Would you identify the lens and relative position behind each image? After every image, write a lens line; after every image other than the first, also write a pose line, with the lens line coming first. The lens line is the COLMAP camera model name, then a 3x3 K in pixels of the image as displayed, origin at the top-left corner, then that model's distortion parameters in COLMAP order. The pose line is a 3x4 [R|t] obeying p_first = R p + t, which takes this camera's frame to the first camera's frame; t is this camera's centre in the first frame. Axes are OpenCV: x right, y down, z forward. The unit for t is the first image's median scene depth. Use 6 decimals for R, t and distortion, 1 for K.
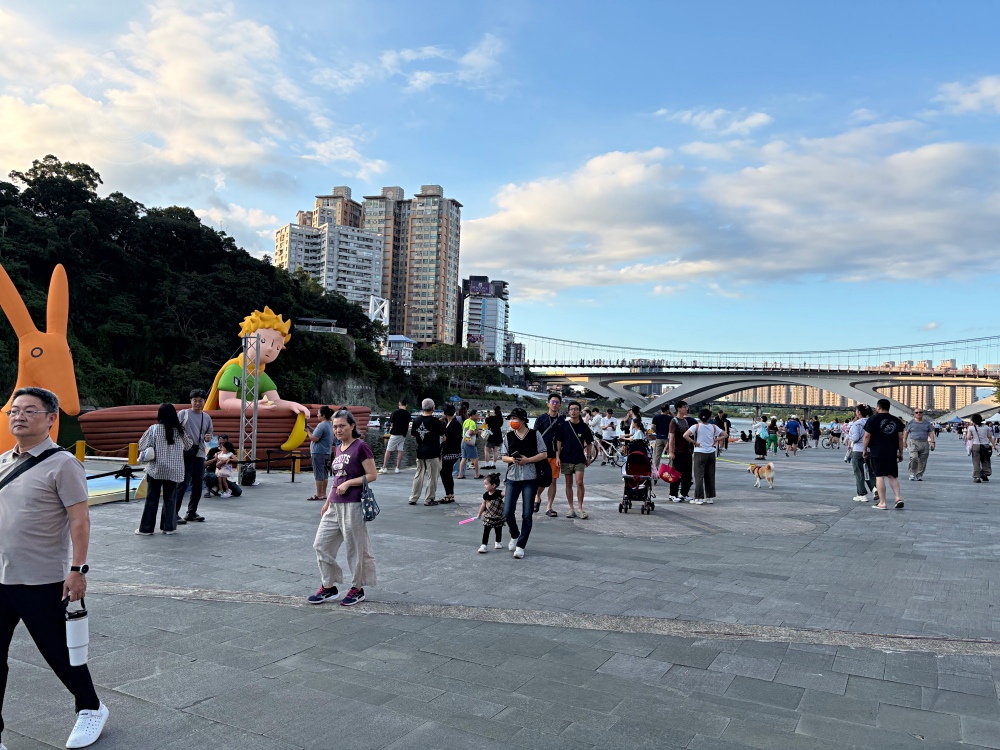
lens RADIAL K [[741.4, 0, 500.0], [0, 741.4, 375.0], [0, 0, 1]] dist [0.004992, -0.001006]
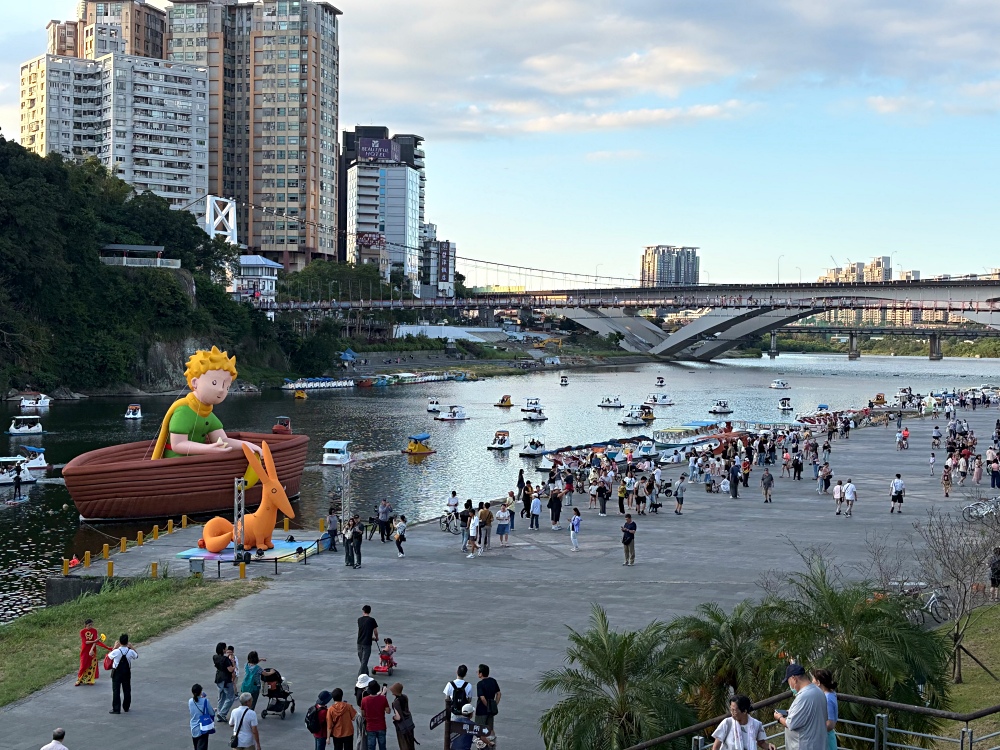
lens RADIAL K [[1407.3, 0, 500.0], [0, 1407.3, 375.0], [0, 0, 1]] dist [-0.015924, -0.079699]
pose [[0.997328, -0.030768, 0.066254, -0.009235], [0.025684, 0.996756, 0.076272, -0.028218], [-0.068386, -0.074367, 0.994883, -0.133554]]
